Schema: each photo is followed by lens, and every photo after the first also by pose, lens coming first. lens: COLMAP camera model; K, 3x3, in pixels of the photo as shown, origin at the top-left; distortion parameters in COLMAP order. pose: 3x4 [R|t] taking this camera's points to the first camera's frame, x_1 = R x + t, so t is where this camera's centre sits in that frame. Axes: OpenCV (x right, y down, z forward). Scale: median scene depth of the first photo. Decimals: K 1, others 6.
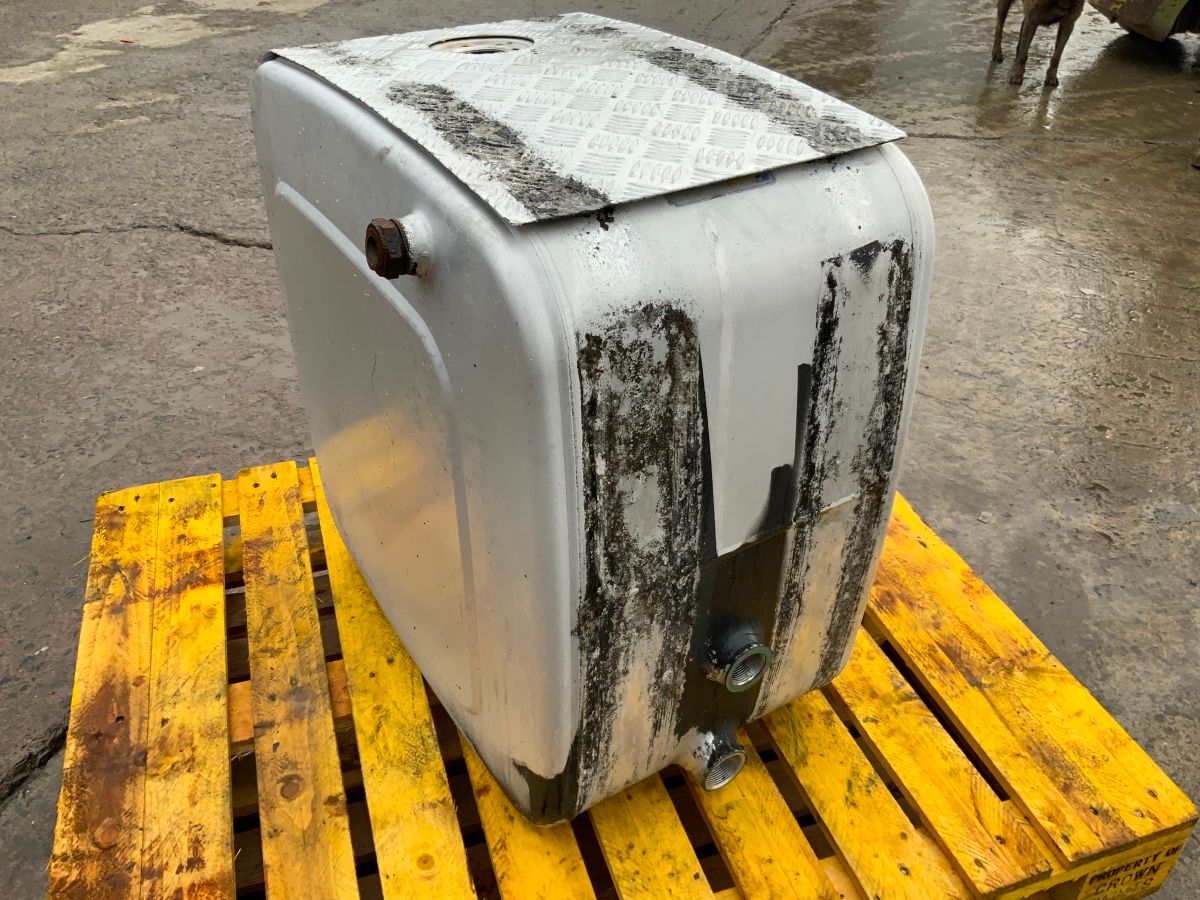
lens RADIAL K [[994.4, 0, 597.9], [0, 994.4, 451.0], [0, 0, 1]] dist [0.051075, -0.102103]
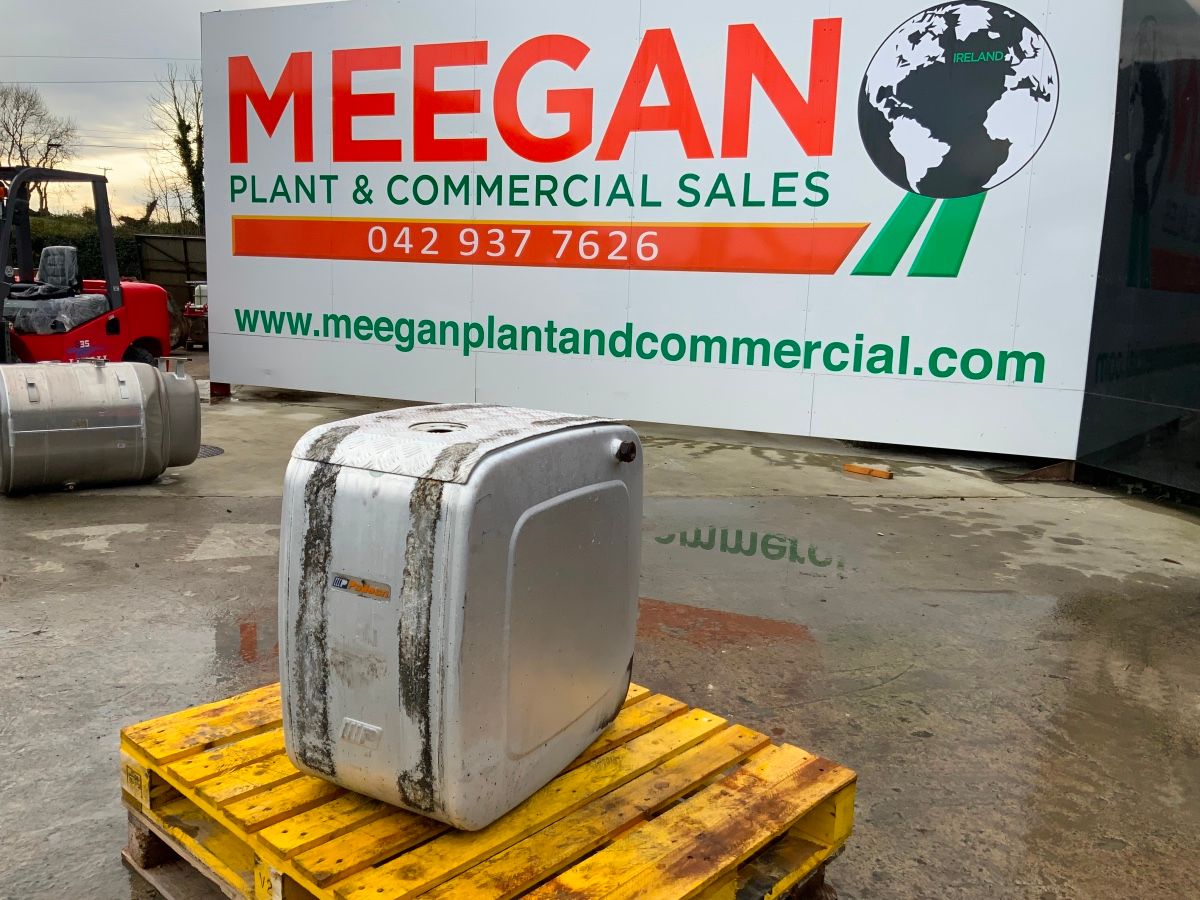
lens RADIAL K [[985.7, 0, 599.7], [0, 985.7, 442.7], [0, 0, 1]] dist [0.094912, -0.201818]
pose [[-0.499629, -0.171547, 0.849083, -1.655007], [0.452183, 0.784399, 0.424558, -0.945161], [-0.738852, 0.596062, -0.314338, 1.284156]]
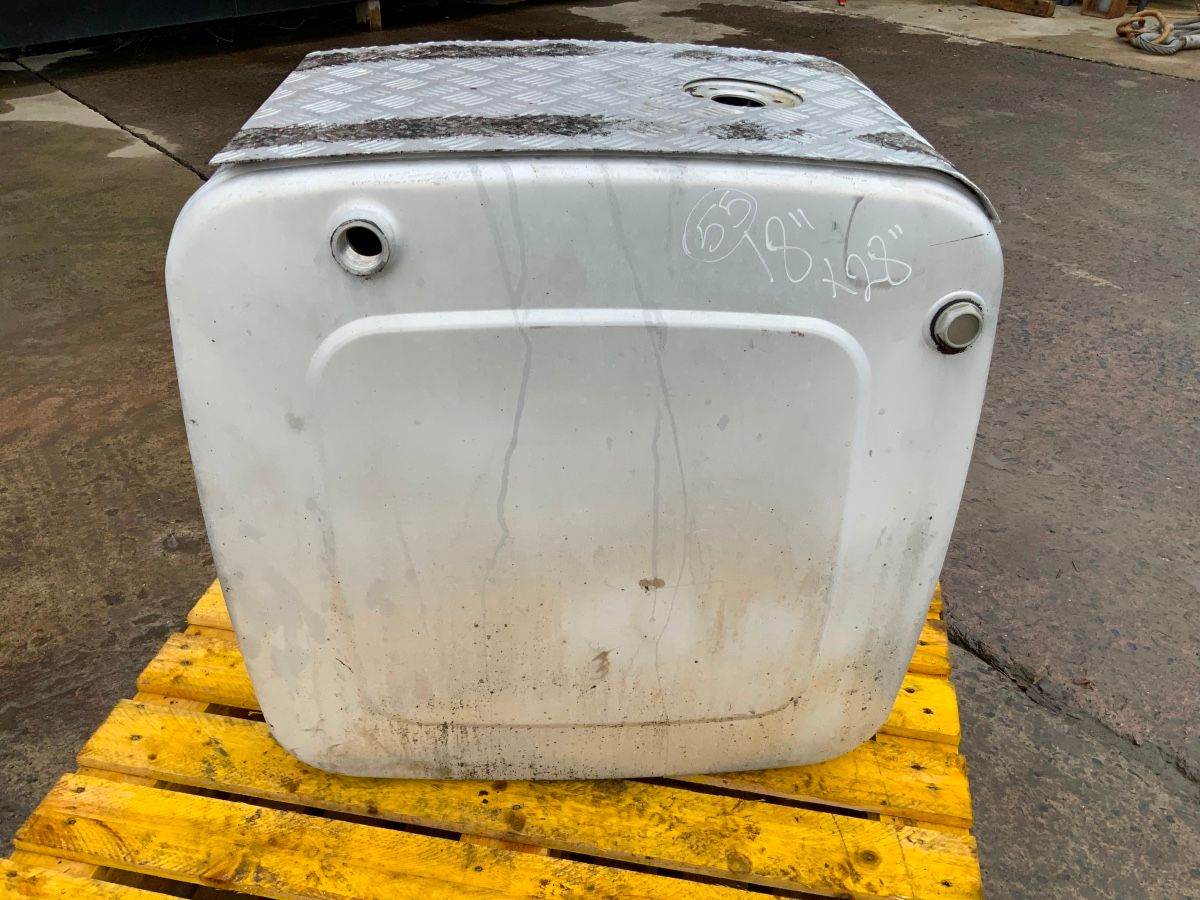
lens RADIAL K [[994.4, 0, 597.9], [0, 994.4, 451.0], [0, 0, 1]] dist [0.051075, -0.102103]
pose [[-0.487793, 0.460917, -0.741359, 0.689375], [-0.519153, 0.529581, 0.670838, -0.715592], [0.701810, 0.712109, -0.019040, 1.088442]]
